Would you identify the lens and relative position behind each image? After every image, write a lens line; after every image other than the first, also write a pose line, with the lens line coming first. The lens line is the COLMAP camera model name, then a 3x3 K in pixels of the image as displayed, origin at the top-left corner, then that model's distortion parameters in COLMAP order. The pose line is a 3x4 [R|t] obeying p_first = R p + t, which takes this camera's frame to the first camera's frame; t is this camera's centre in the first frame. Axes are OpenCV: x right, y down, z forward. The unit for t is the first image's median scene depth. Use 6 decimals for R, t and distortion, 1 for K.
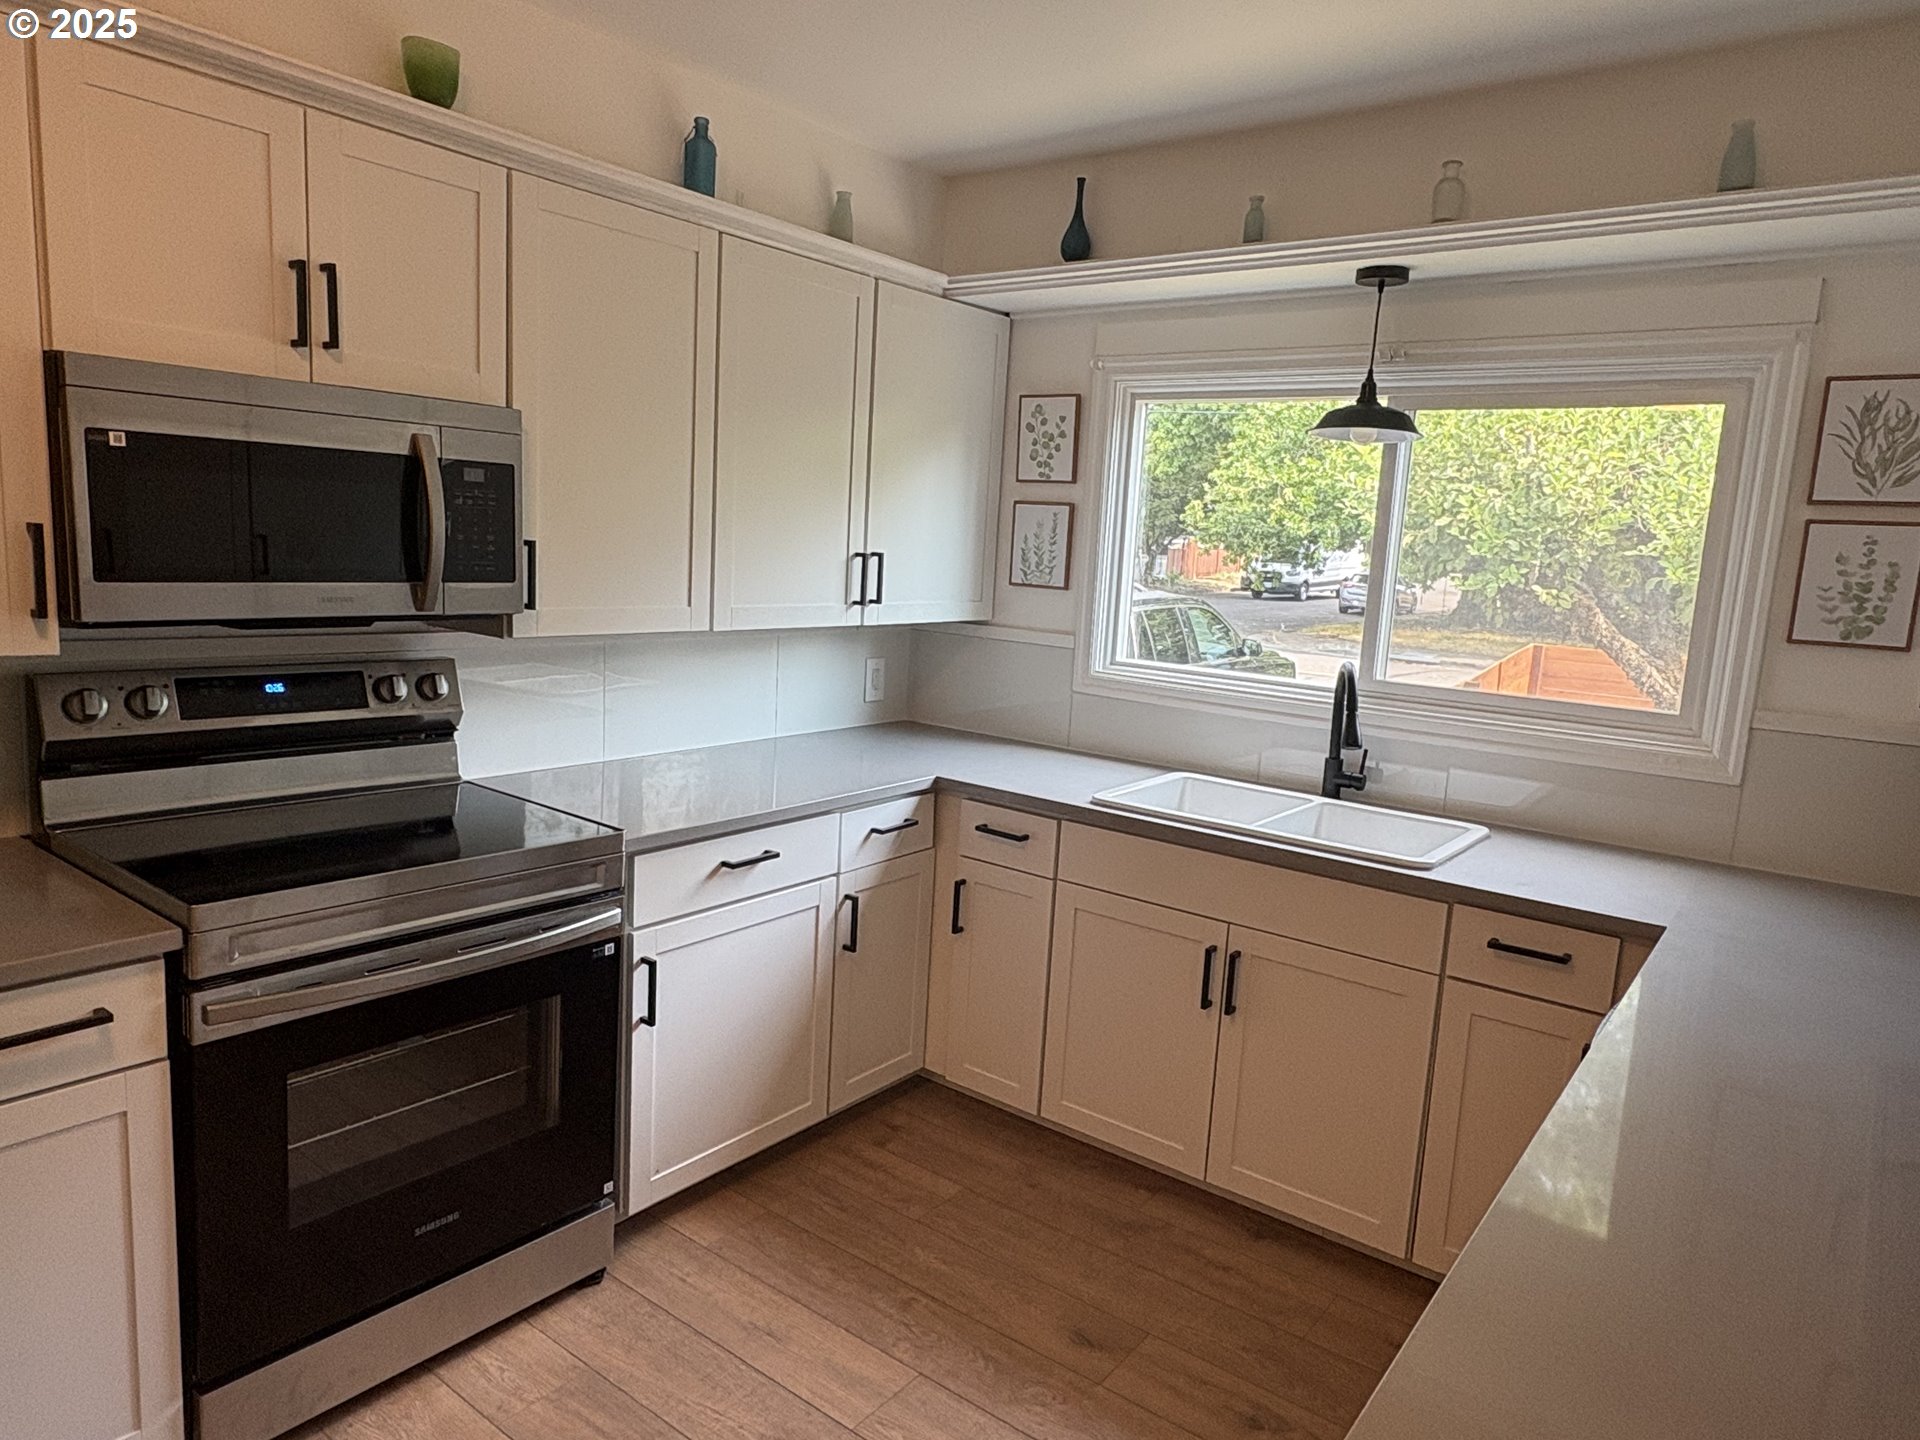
lens RADIAL K [[1222.7, 0, 957.1], [0, 1222.7, 720.2], [0, 0, 1]] dist [0.000688, 0.000767]
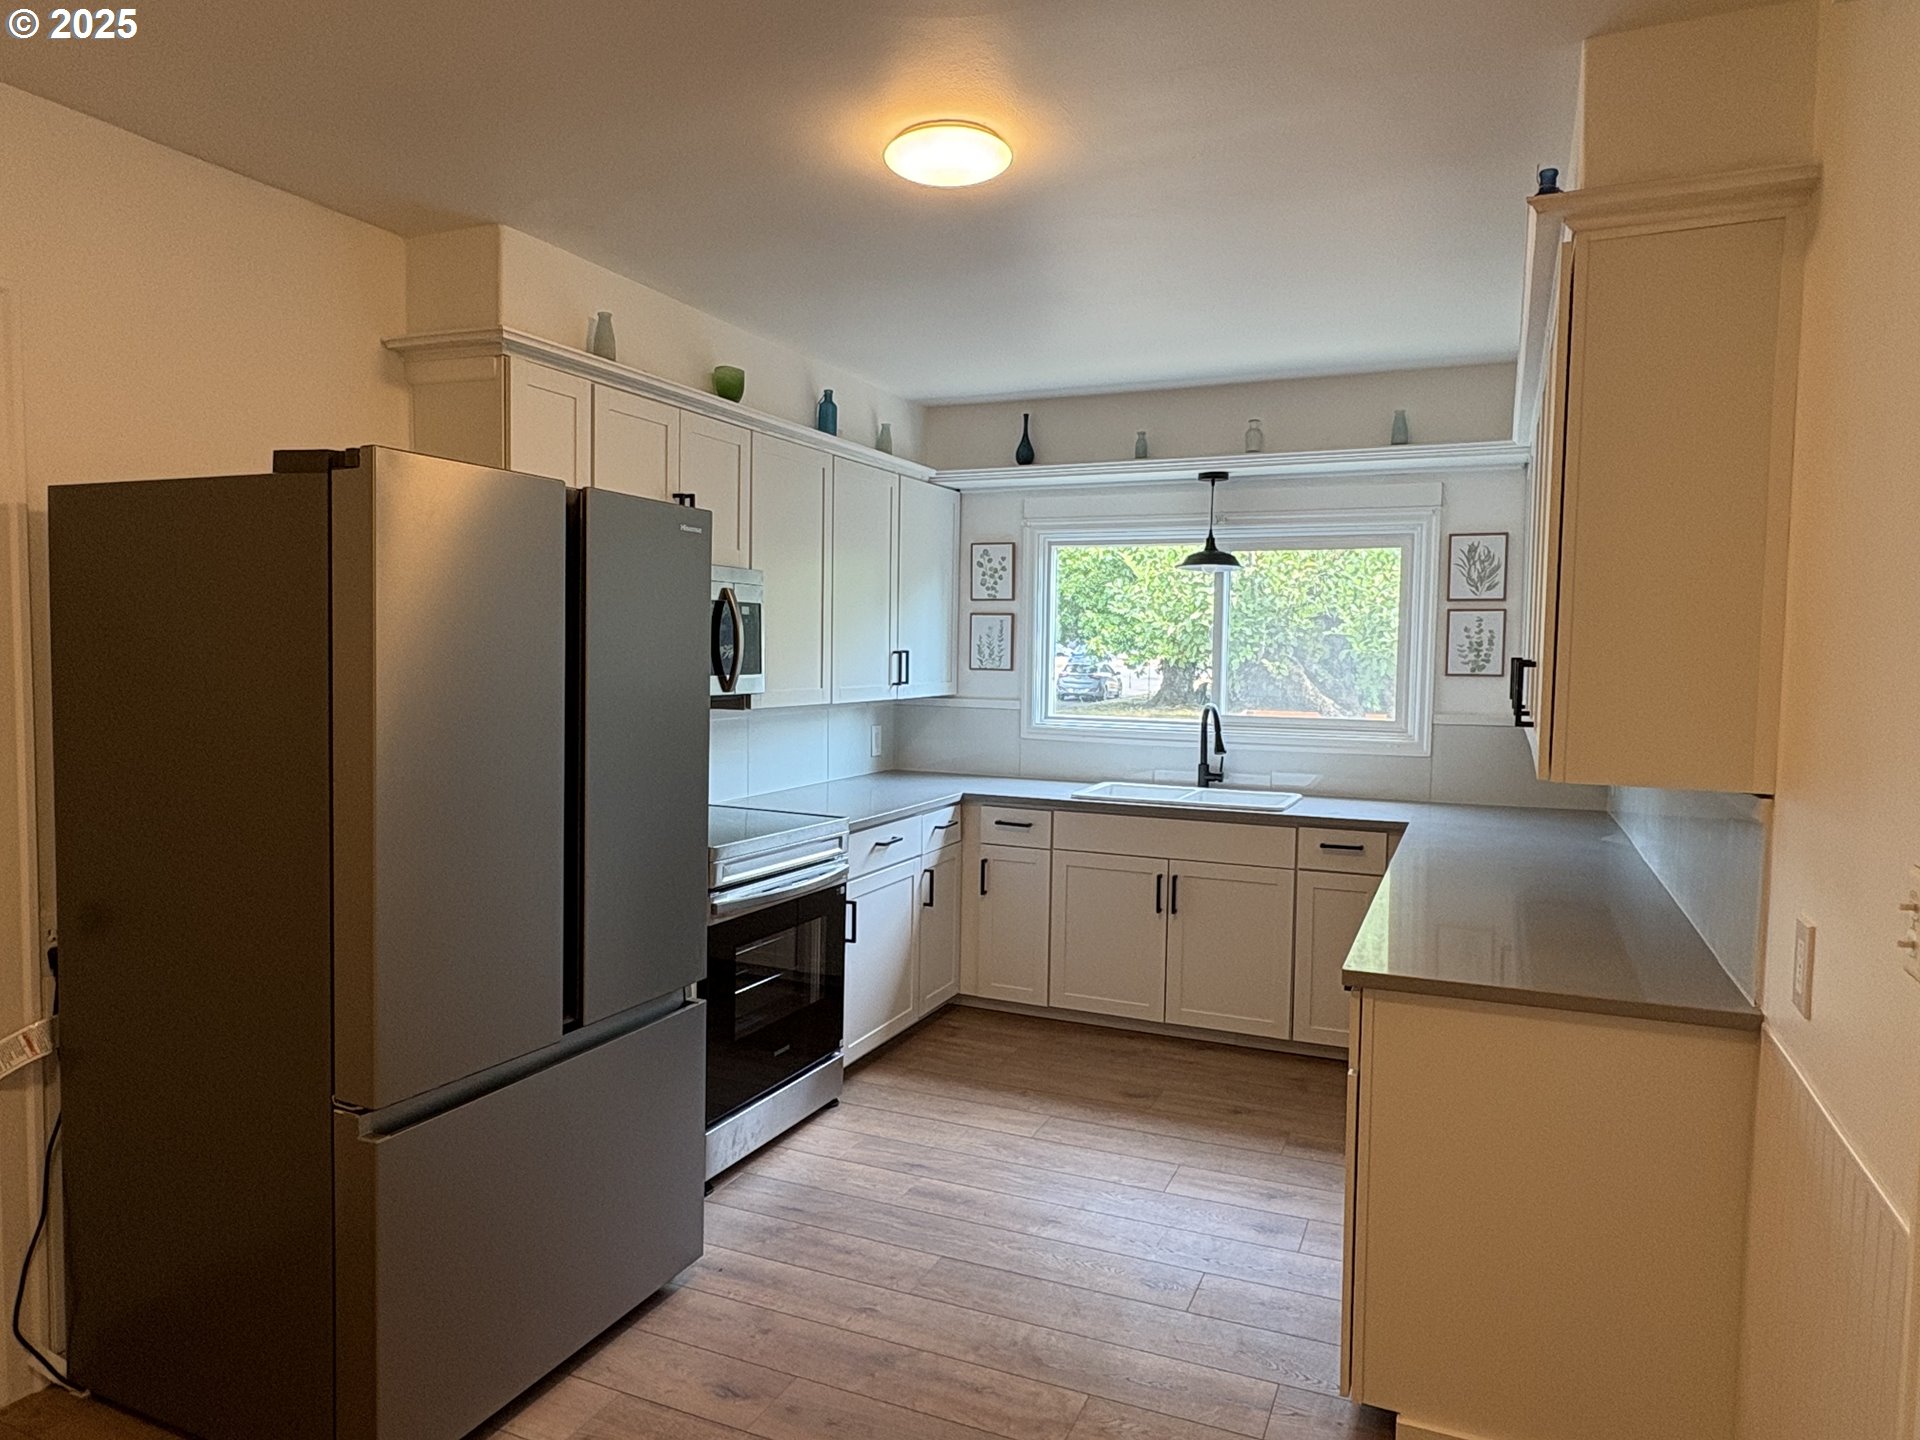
lens RADIAL K [[1222.7, 0, 954.2], [0, 1222.7, 716.4], [0, 0, 1]] dist [0.000688, 0.000767]
pose [[0.971540, -0.054406, 0.230544, -0.407808], [0.074260, 0.994158, -0.078331, 0.075871], [-0.224936, 0.093222, 0.969904, -0.534658]]
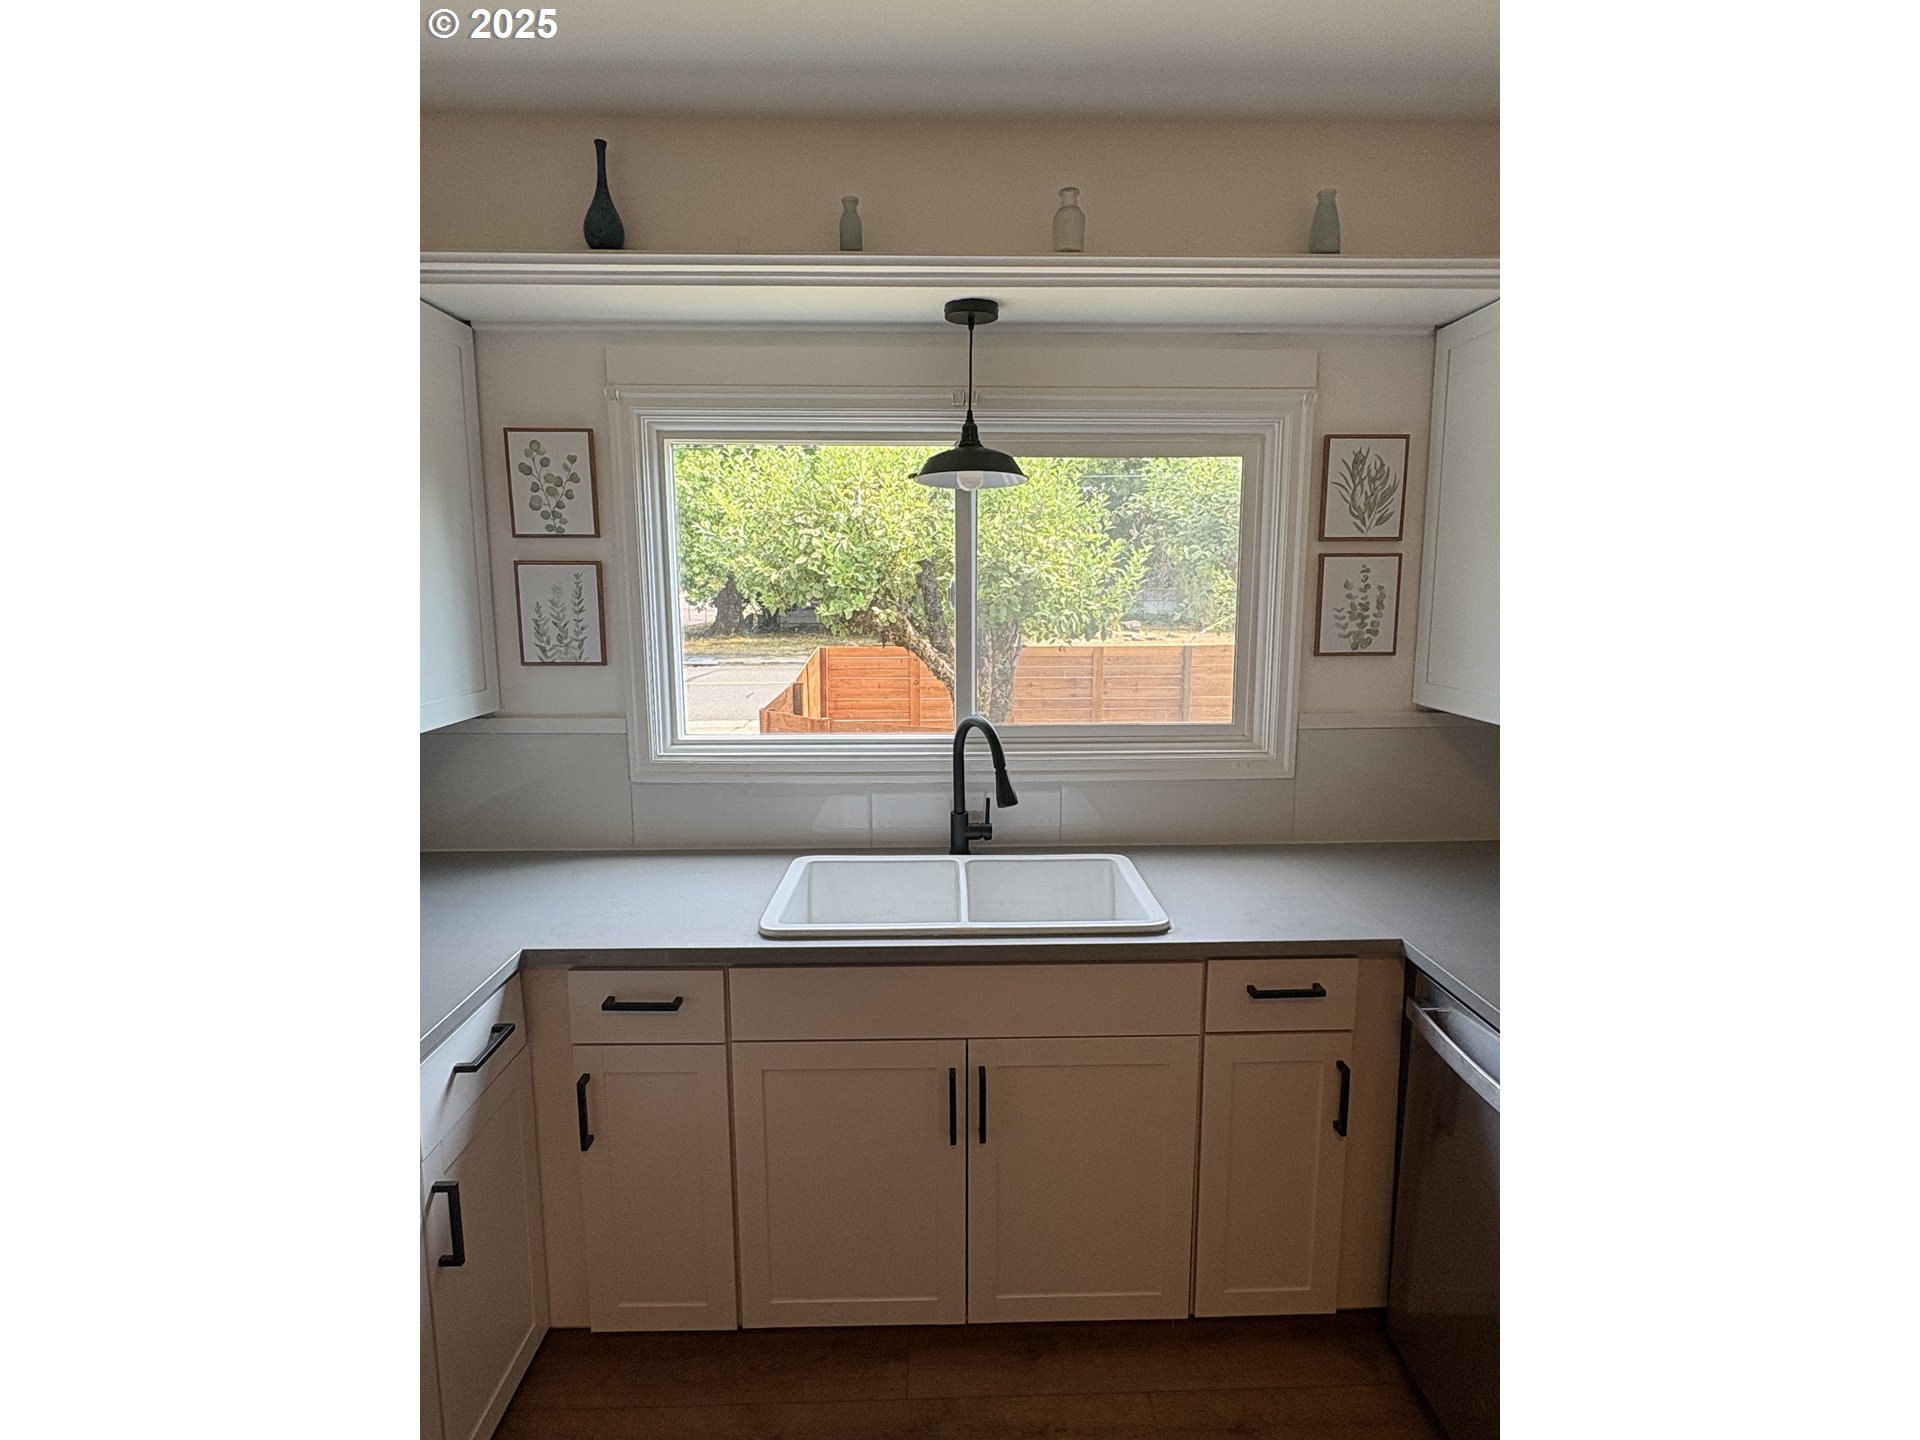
lens RADIAL K [[907.7, 0, 962.5], [0, 907.7, 721.5], [0, 0, 1]] dist [-0.002503, -0.000478]
pose [[0.776494, -0.148960, 0.612264, -0.132746], [0.138390, 0.988248, 0.064923, -0.093598], [-0.614740, 0.034319, 0.787983, 0.451675]]
